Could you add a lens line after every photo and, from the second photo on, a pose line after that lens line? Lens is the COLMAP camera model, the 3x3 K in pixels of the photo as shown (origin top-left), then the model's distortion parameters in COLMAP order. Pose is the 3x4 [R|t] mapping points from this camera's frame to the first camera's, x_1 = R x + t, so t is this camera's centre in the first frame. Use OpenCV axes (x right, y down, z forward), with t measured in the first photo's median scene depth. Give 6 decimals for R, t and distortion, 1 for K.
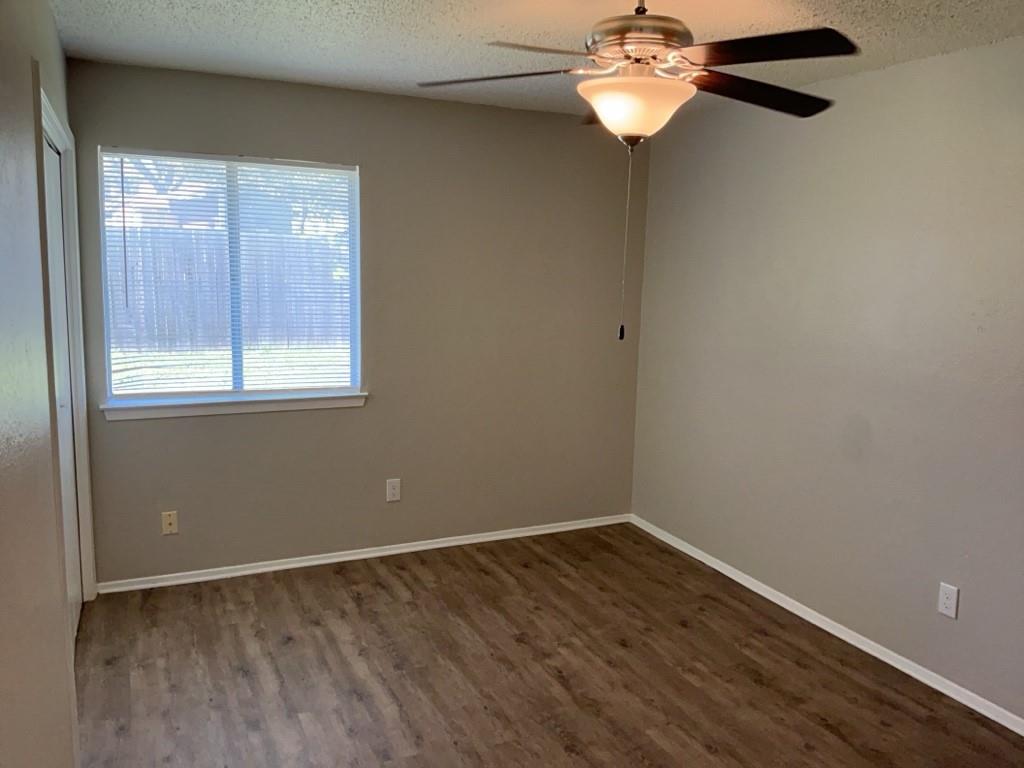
lens RADIAL K [[811.5, 0, 507.6], [0, 811.5, 380.0], [0, 0, 1]] dist [0.078840, -0.154725]
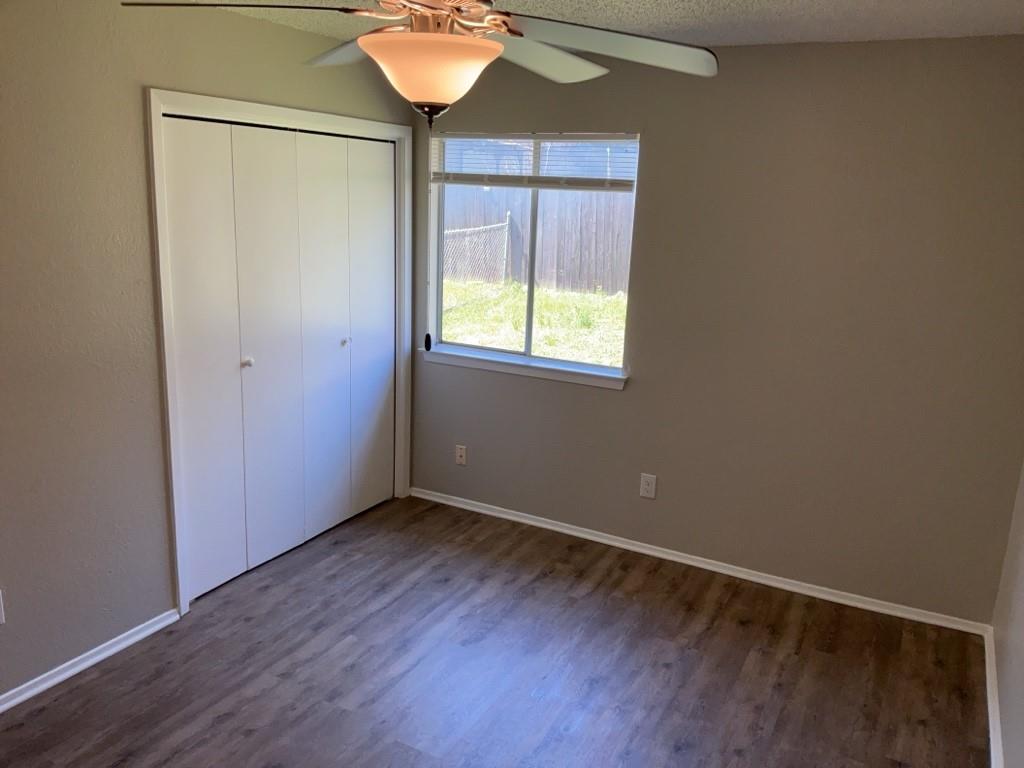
lens RADIAL K [[811.5, 0, 512.0], [0, 811.5, 380.3], [0, 0, 1]] dist [0.078840, -0.154725]
pose [[0.600948, 0.180551, -0.778629, 0.585154], [-0.137194, 0.982996, 0.122054, -0.094234], [0.787426, 0.033475, 0.615500, 0.377820]]
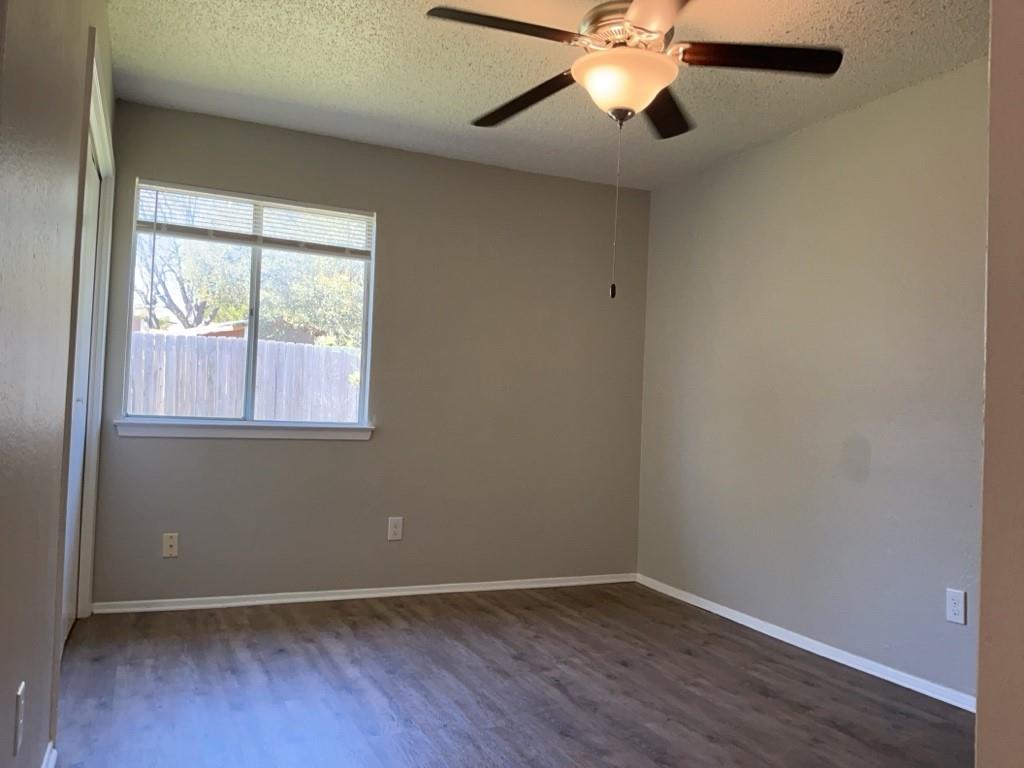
lens RADIAL K [[811.5, 0, 508.7], [0, 811.5, 381.3], [0, 0, 1]] dist [0.078840, -0.154725]
pose [[0.999713, 0.015013, -0.018671, 0.017769], [-0.018117, 0.983664, -0.179100, 0.167931], [0.015677, 0.179387, 0.983654, -0.013194]]
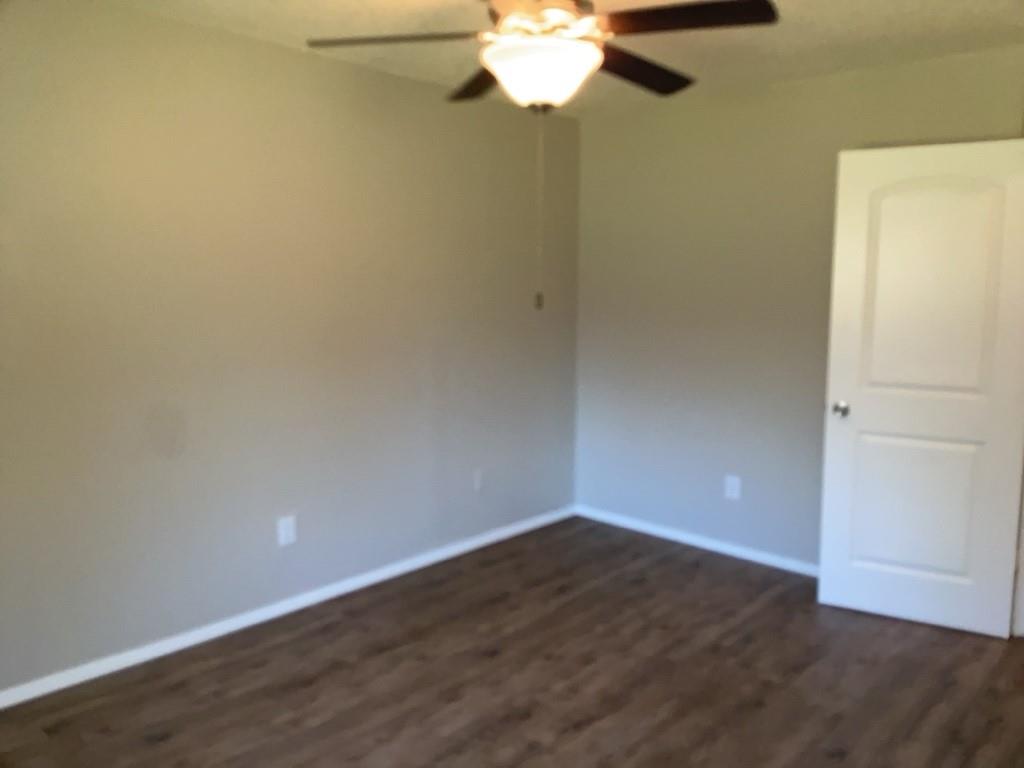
lens RADIAL K [[811.5, 0, 511.2], [0, 811.5, 384.4], [0, 0, 1]] dist [0.078840, -0.154725]
pose [[-0.361750, -0.158788, 0.918653, -0.524282], [0.127011, 0.967807, 0.217298, -0.121416], [-0.923583, 0.195287, -0.329936, 0.930860]]
